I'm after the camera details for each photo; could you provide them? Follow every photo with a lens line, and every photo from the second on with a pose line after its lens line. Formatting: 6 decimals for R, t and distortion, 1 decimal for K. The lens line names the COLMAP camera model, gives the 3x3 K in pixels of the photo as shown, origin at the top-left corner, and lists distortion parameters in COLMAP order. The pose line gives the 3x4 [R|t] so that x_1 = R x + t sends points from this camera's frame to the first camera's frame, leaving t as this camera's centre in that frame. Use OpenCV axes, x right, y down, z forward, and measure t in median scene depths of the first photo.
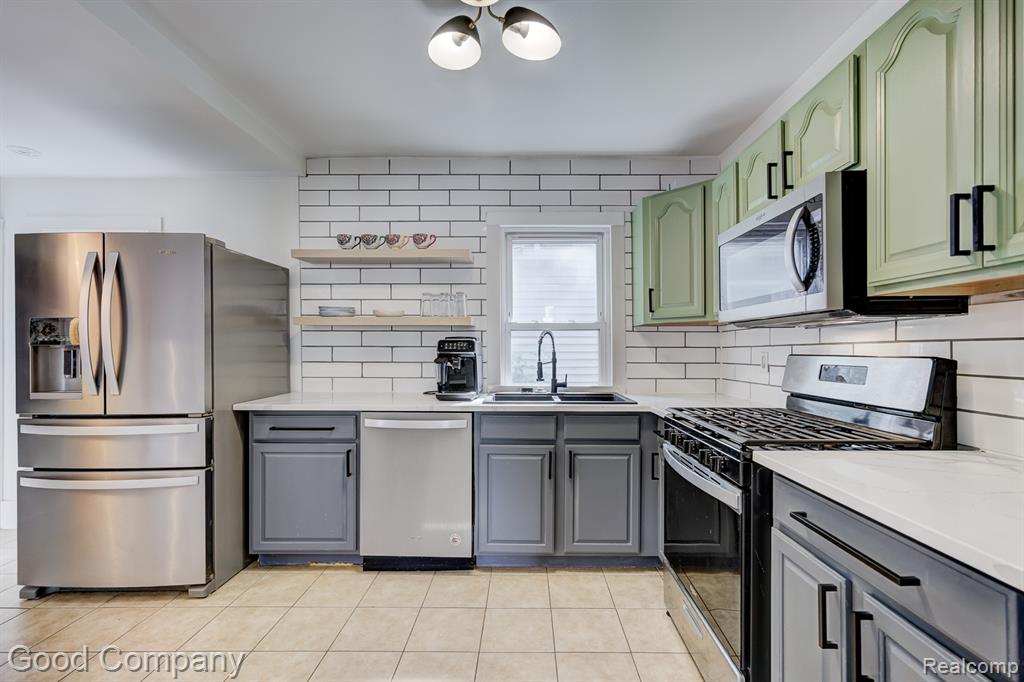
lens RADIAL K [[425.8, 0, 513.9], [0, 425.8, 346.2], [0, 0, 1]] dist [0.013061, 0.001721]
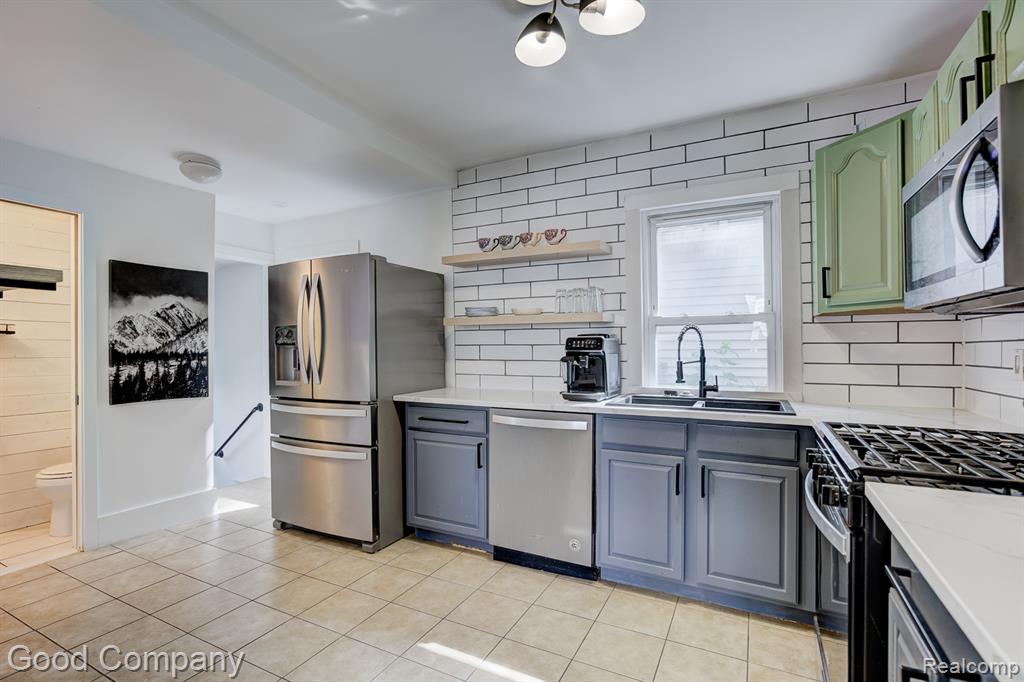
lens RADIAL K [[467.9, 0, 510.1], [0, 467.9, 343.9], [0, 0, 1]] dist [-0.000241, 0.006400]
pose [[0.898275, -0.008276, -0.439356, 0.191958], [0.009164, 0.999958, -0.000100, -0.001727], [0.439338, -0.003936, 0.898313, -0.008746]]
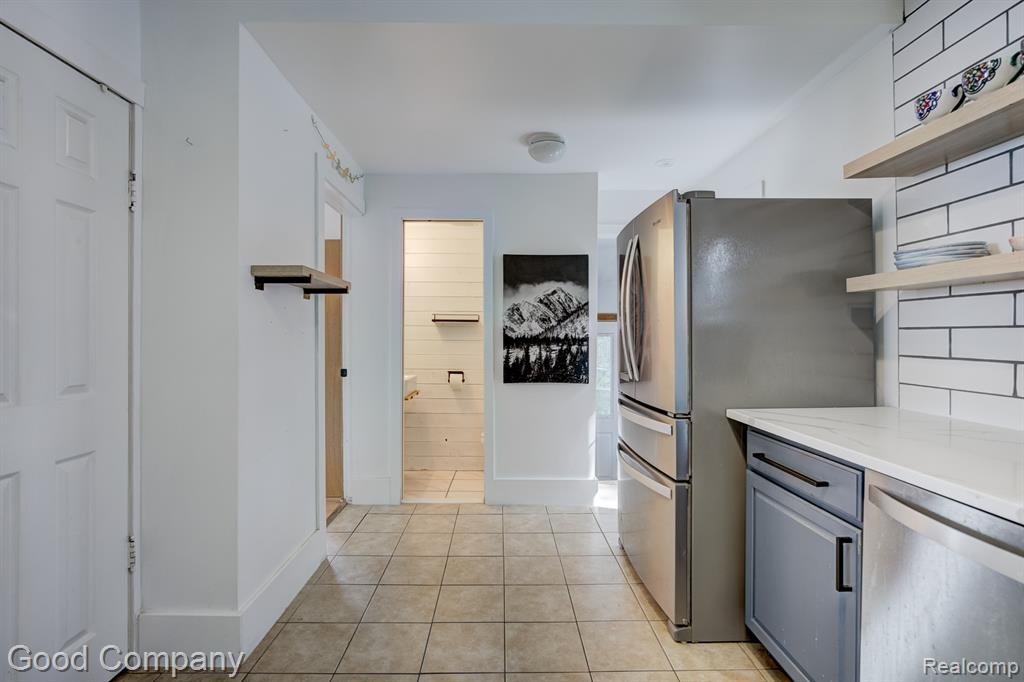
lens RADIAL K [[483.6, 0, 513.5], [0, 483.6, 339.8], [0, 0, 1]] dist [-0.008941, 0.001951]
pose [[0.049242, 0.008618, -0.998750, 0.147249], [0.006950, 0.999936, 0.008970, 0.007593], [0.998763, -0.007383, 0.049178, 0.589252]]
